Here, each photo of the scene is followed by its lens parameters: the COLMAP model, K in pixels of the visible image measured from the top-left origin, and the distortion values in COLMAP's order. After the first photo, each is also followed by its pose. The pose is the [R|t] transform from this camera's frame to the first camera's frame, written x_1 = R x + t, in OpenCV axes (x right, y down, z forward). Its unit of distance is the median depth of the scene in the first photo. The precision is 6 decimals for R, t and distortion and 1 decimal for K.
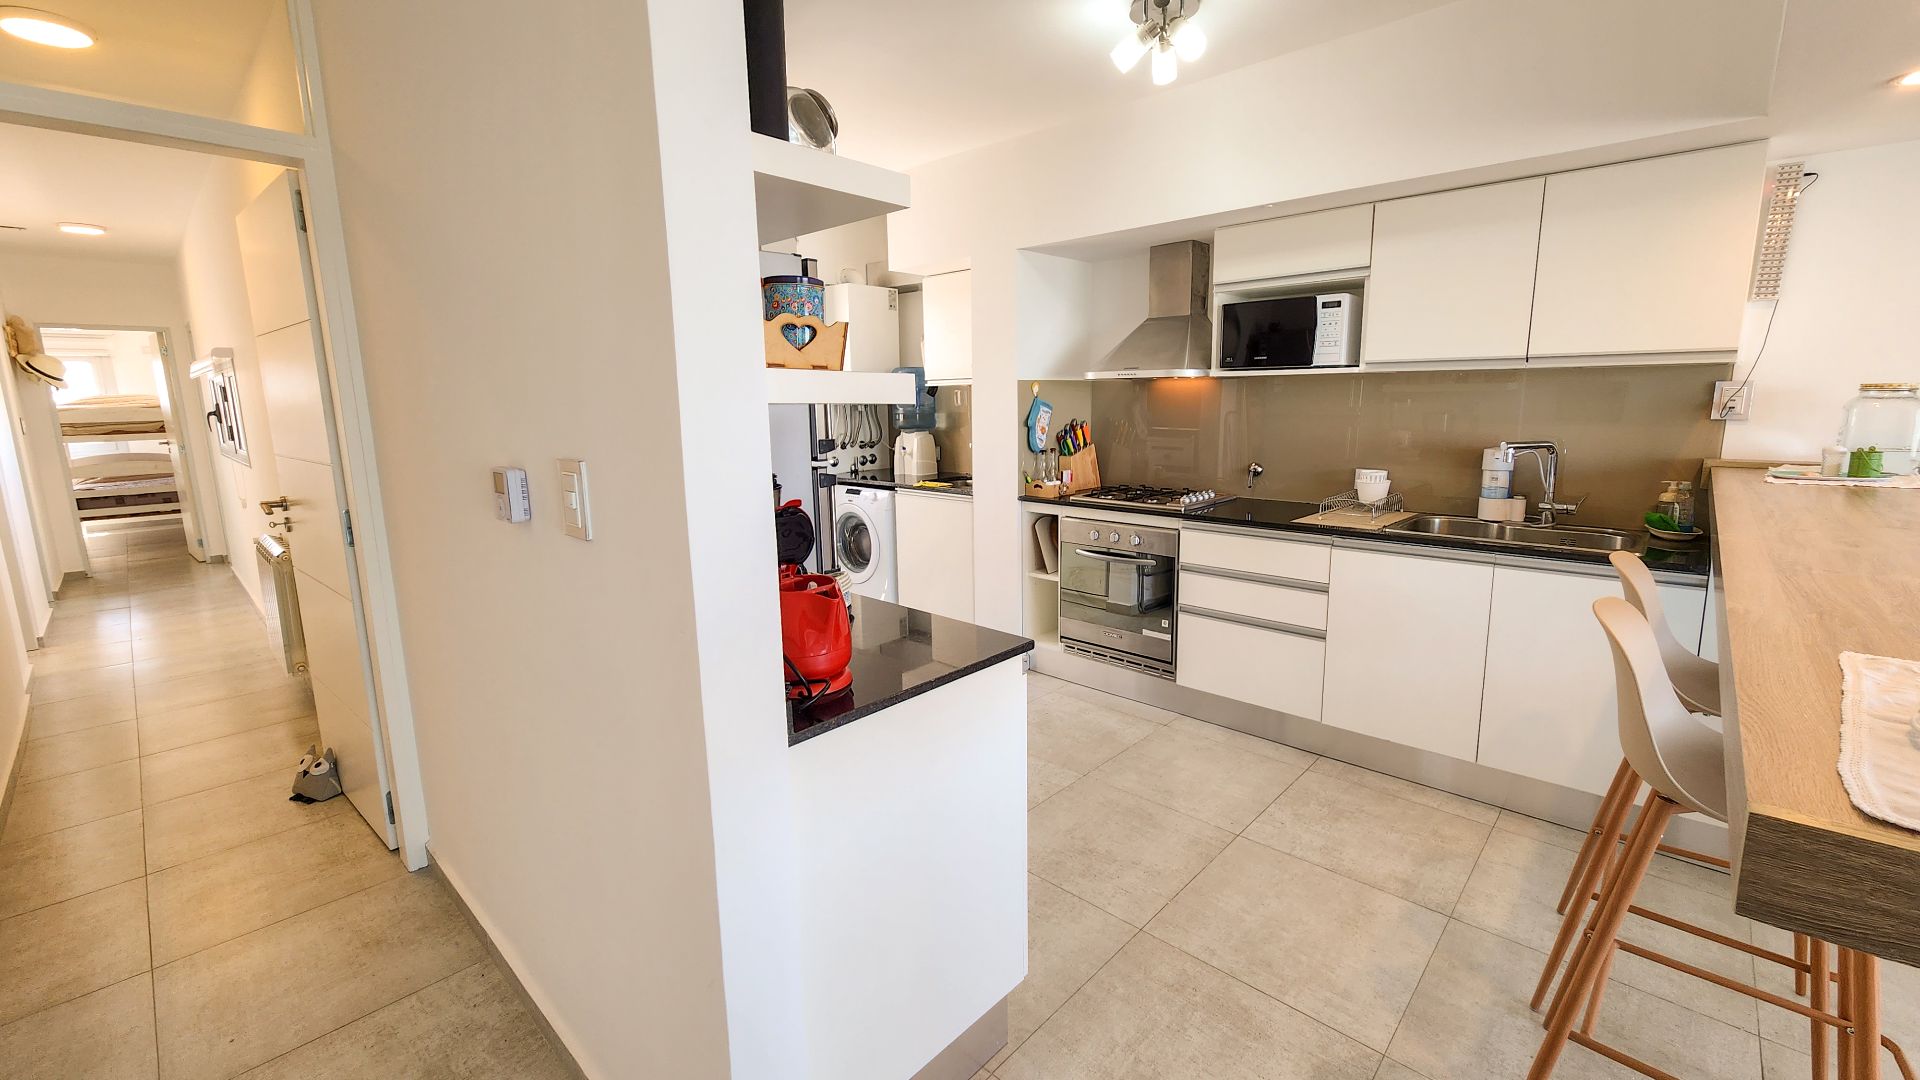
lens RADIAL K [[783.7, 0, 973.6], [0, 783.7, 527.3], [0, 0, 1]] dist [0.003193, -0.002315]
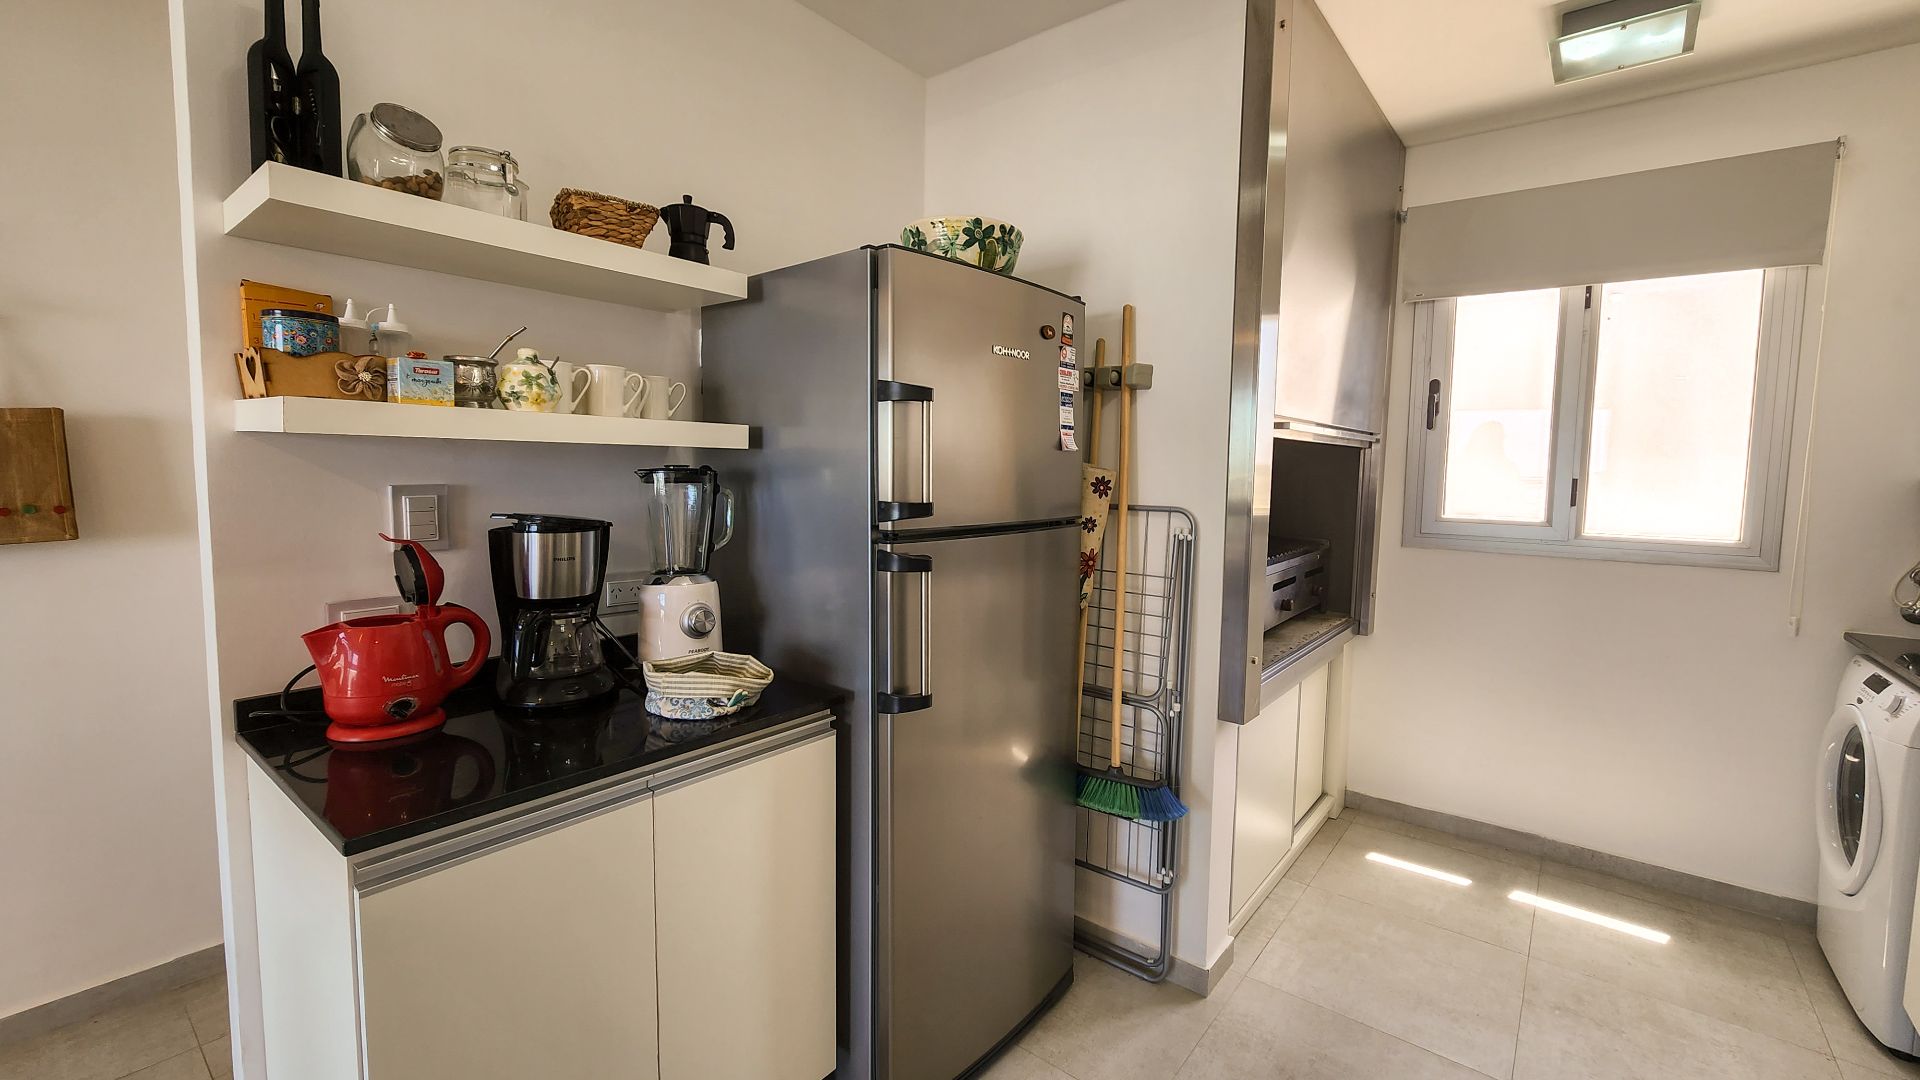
lens RADIAL K [[783.7, 0, 979.1], [0, 783.7, 525.4], [0, 0, 1]] dist [0.003193, -0.002315]
pose [[0.082796, 0.090789, -0.992422, 0.312747], [-0.182604, 0.980364, 0.074451, -0.100213], [0.979694, 0.175056, 0.097748, 0.635014]]
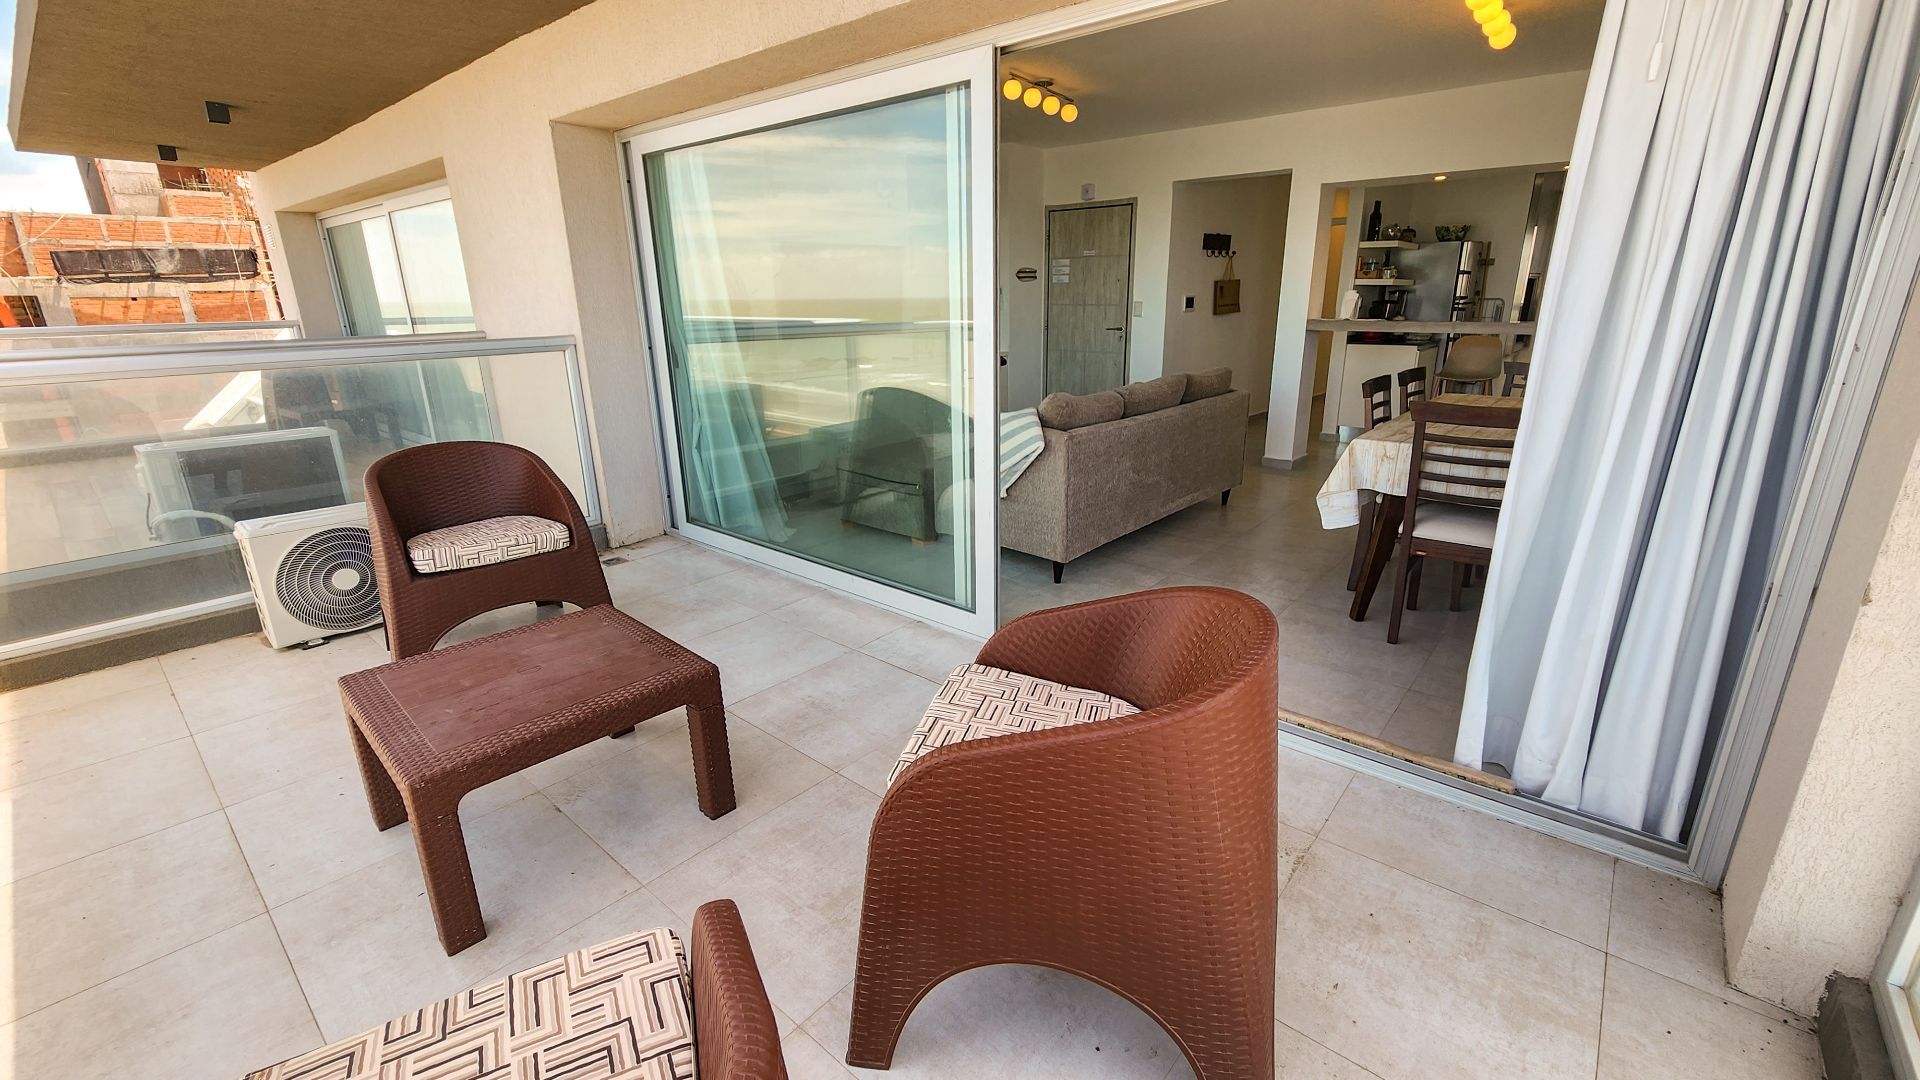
lens RADIAL K [[783.7, 0, 972.9], [0, 783.7, 539.7], [0, 0, 1]] dist [0.003193, -0.002315]
pose [[0.043902, 0.310910, -0.949425, 2.014534], [-0.158900, 0.940416, 0.300612, 0.116332], [0.986318, 0.137666, 0.090690, -0.750904]]
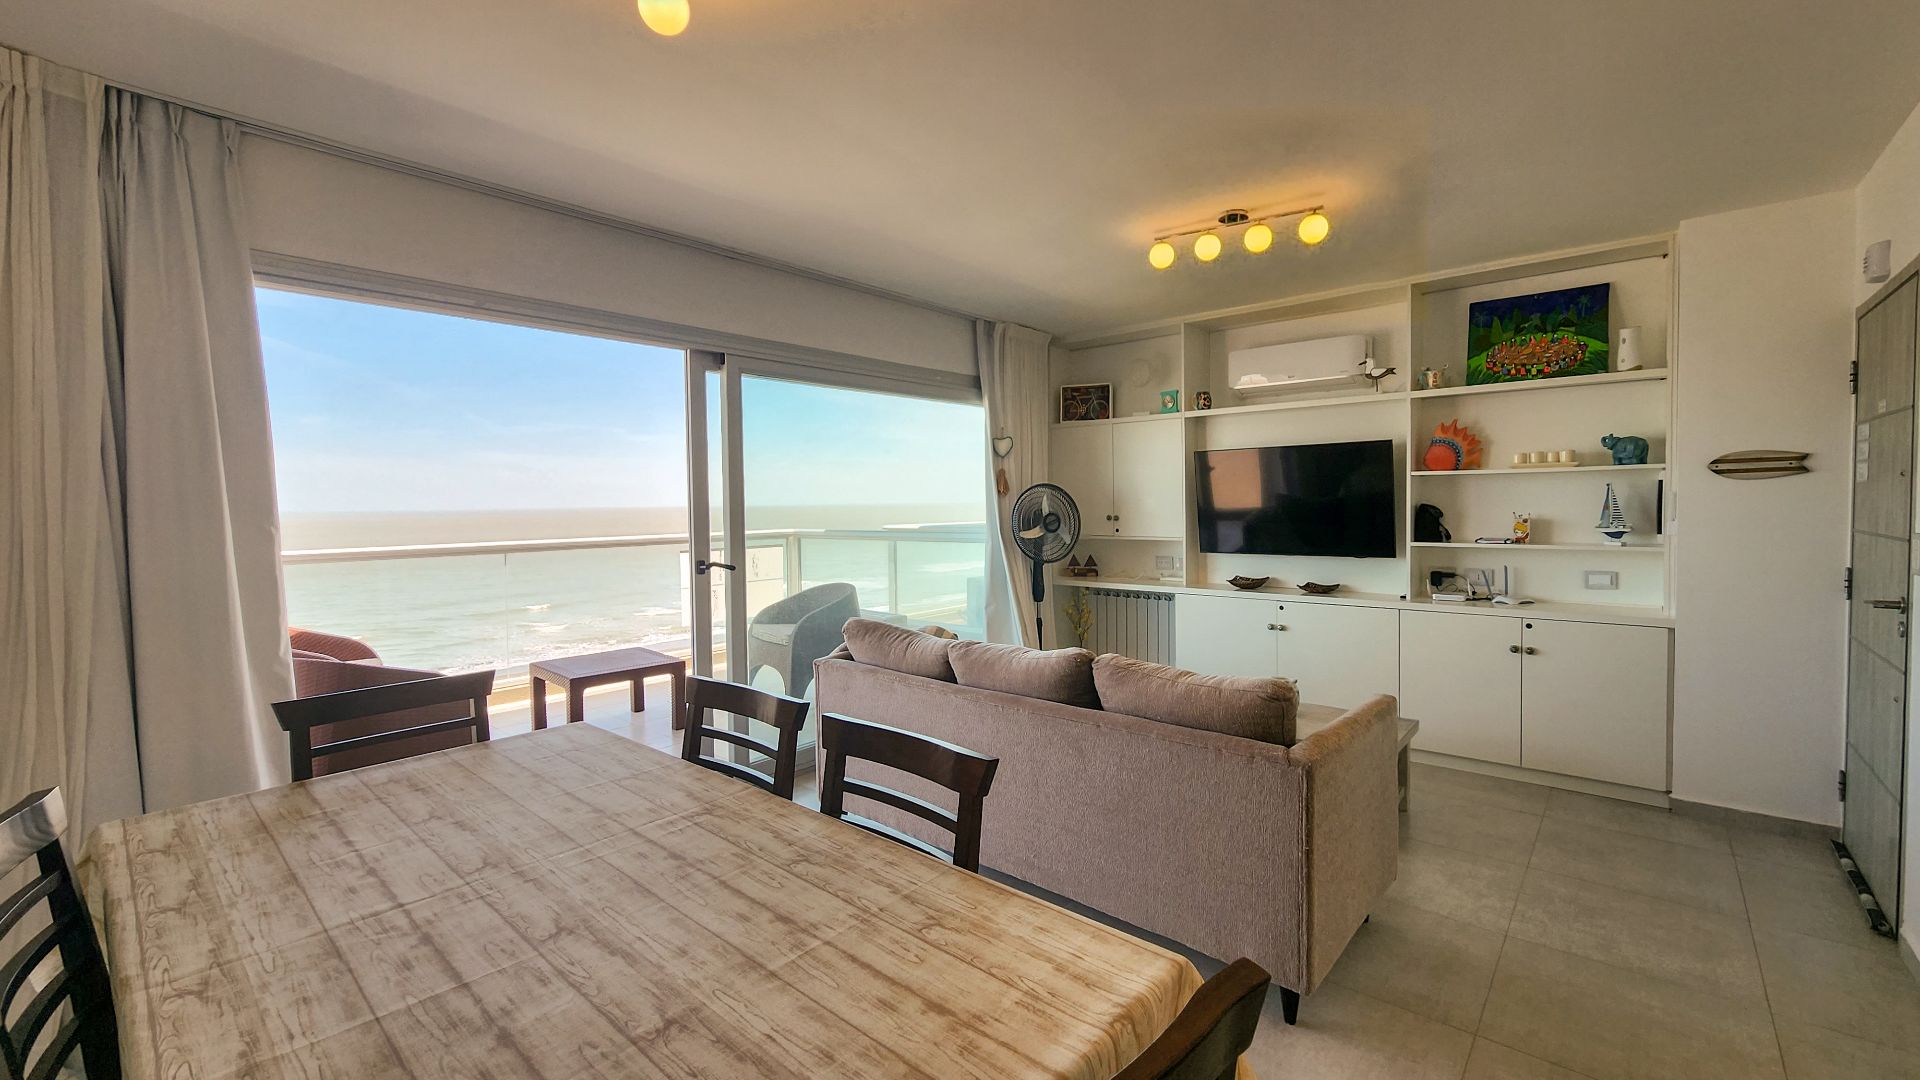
lens RADIAL K [[783.7, 0, 981.9], [0, 783.7, 519.9], [0, 0, 1]] dist [0.003193, -0.002315]
pose [[-0.999026, 0.024687, -0.036583, 0.805794], [0.017252, 0.981409, 0.191153, -0.074319], [0.040622, 0.190336, -0.980878, 0.384502]]
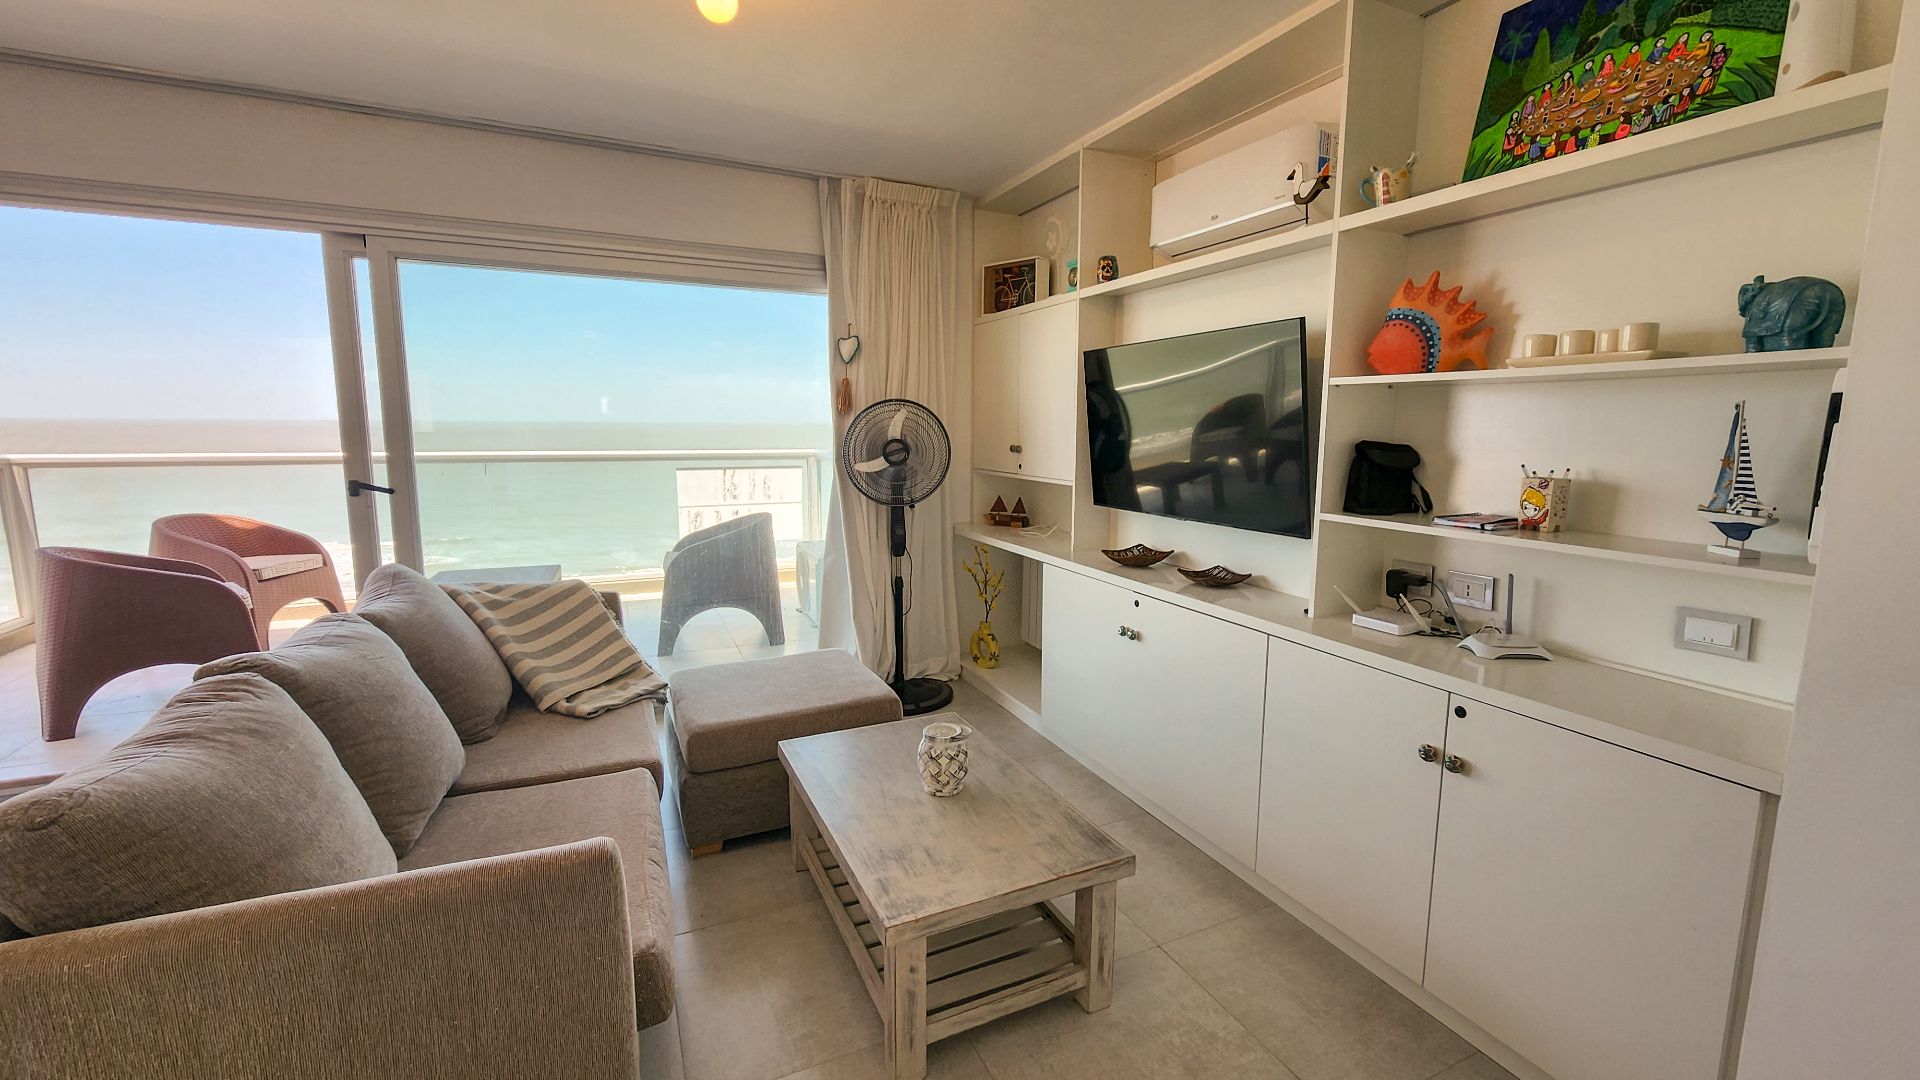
lens RADIAL K [[783.7, 0, 980.6], [0, 783.7, 522.6], [0, 0, 1]] dist [0.003193, -0.002315]
pose [[-0.926486, -0.043853, 0.373766, 0.104886], [0.064840, 0.959733, 0.273327, 0.018577], [-0.370702, 0.277469, -0.886336, -0.105188]]
